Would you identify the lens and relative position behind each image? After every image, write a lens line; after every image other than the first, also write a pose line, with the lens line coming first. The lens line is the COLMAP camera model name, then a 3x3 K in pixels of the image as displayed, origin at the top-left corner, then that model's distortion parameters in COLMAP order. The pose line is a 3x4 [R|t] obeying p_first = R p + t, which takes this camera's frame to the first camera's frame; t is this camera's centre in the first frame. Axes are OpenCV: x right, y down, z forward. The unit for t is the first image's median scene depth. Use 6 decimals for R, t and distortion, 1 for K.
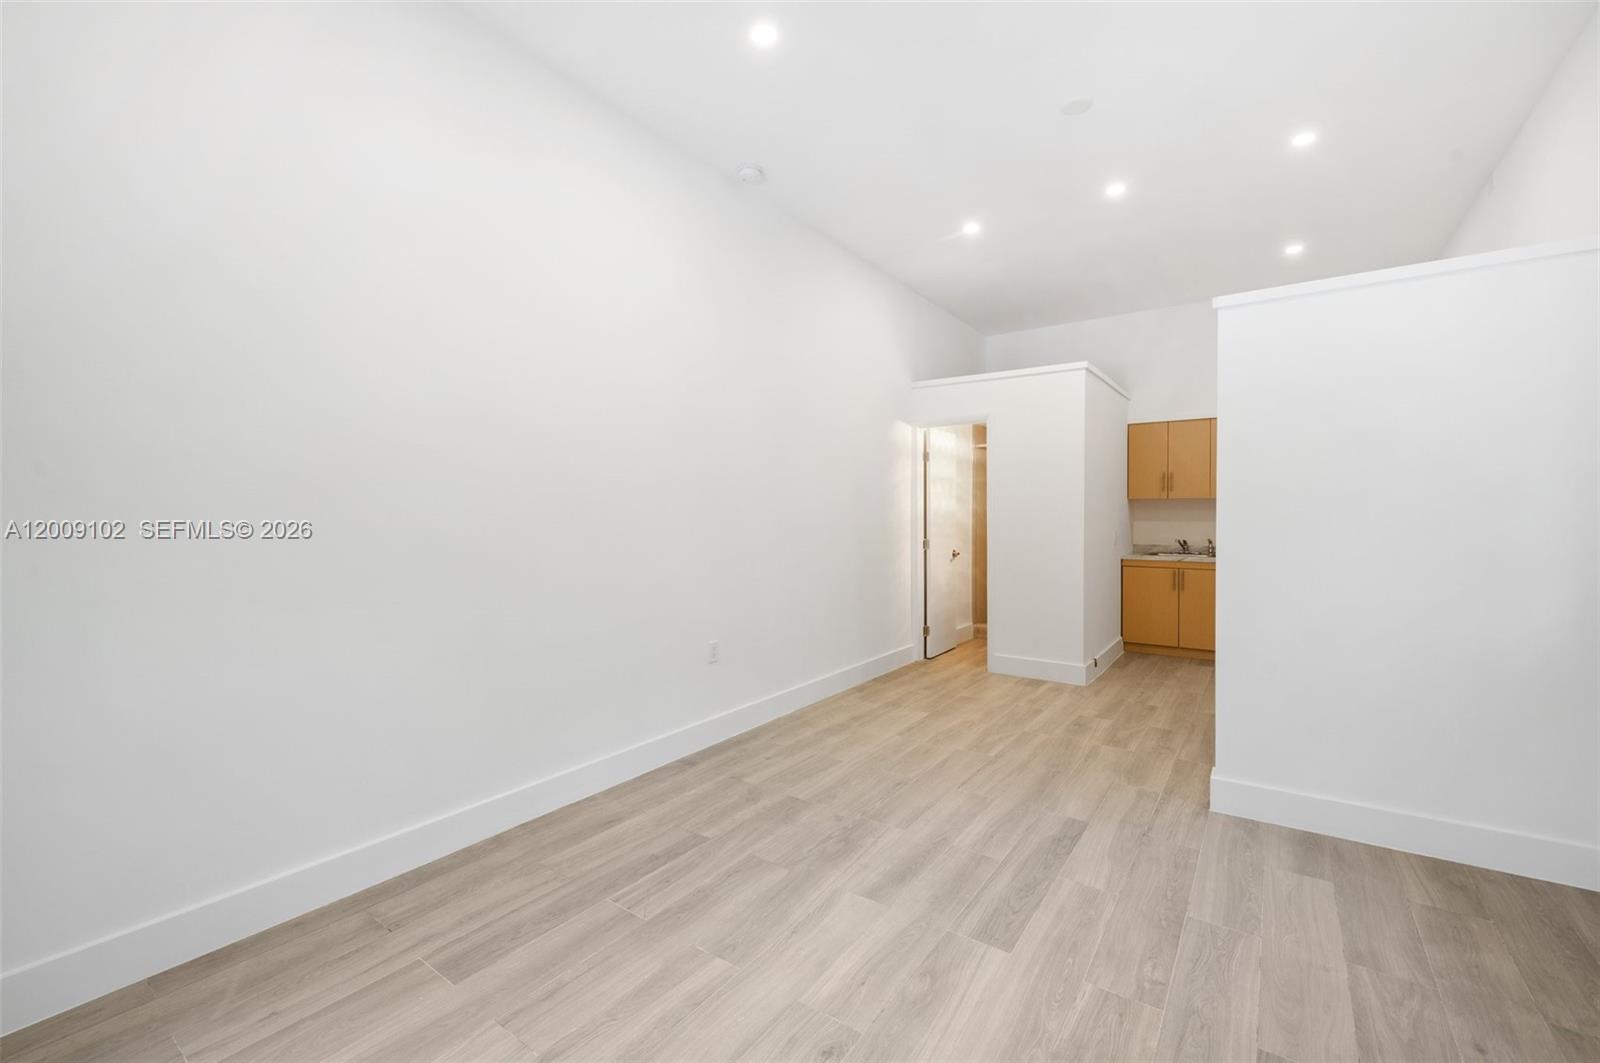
lens RADIAL K [[645.7, 0, 800.5], [0, 645.7, 521.0], [0, 0, 1]] dist [-0.003668, -0.000570]
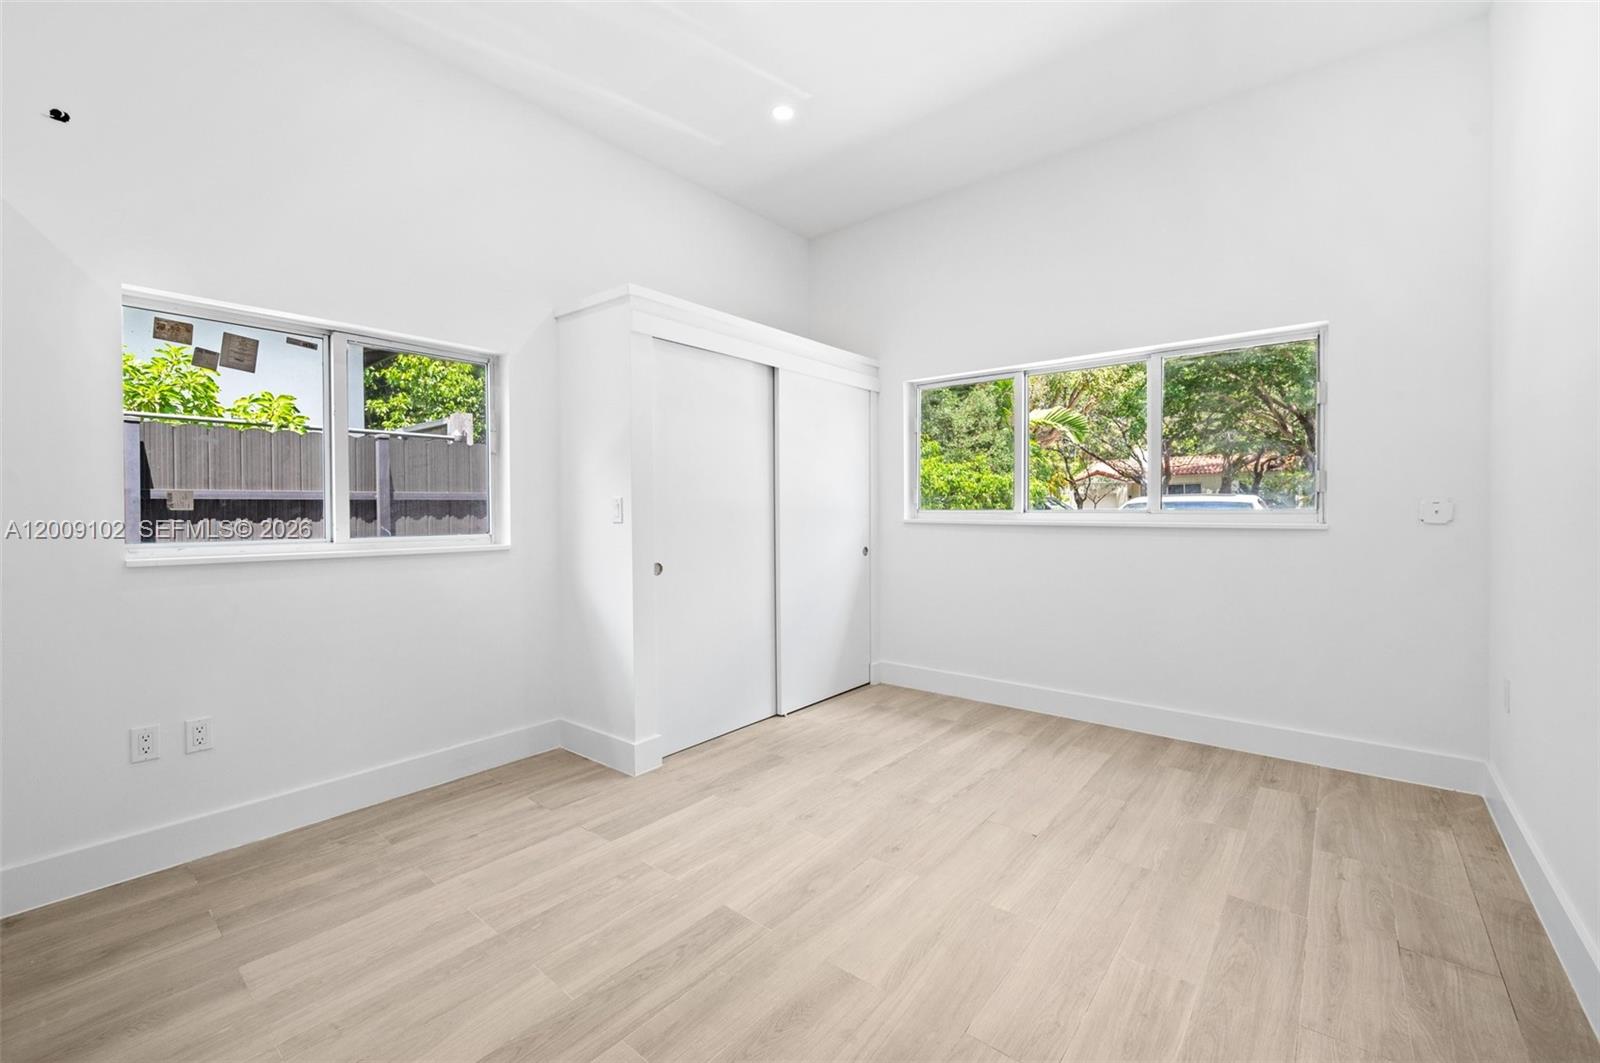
lens RADIAL K [[645.7, 0, 800.5], [0, 645.7, 521.0], [0, 0, 1]] dist [-0.003668, -0.000570]
pose [[-0.997417, 0.010155, 0.071101, 0.118624], [0.012244, 0.999504, 0.029009, 0.020058], [-0.070771, 0.029805, -0.997047, 1.994013]]
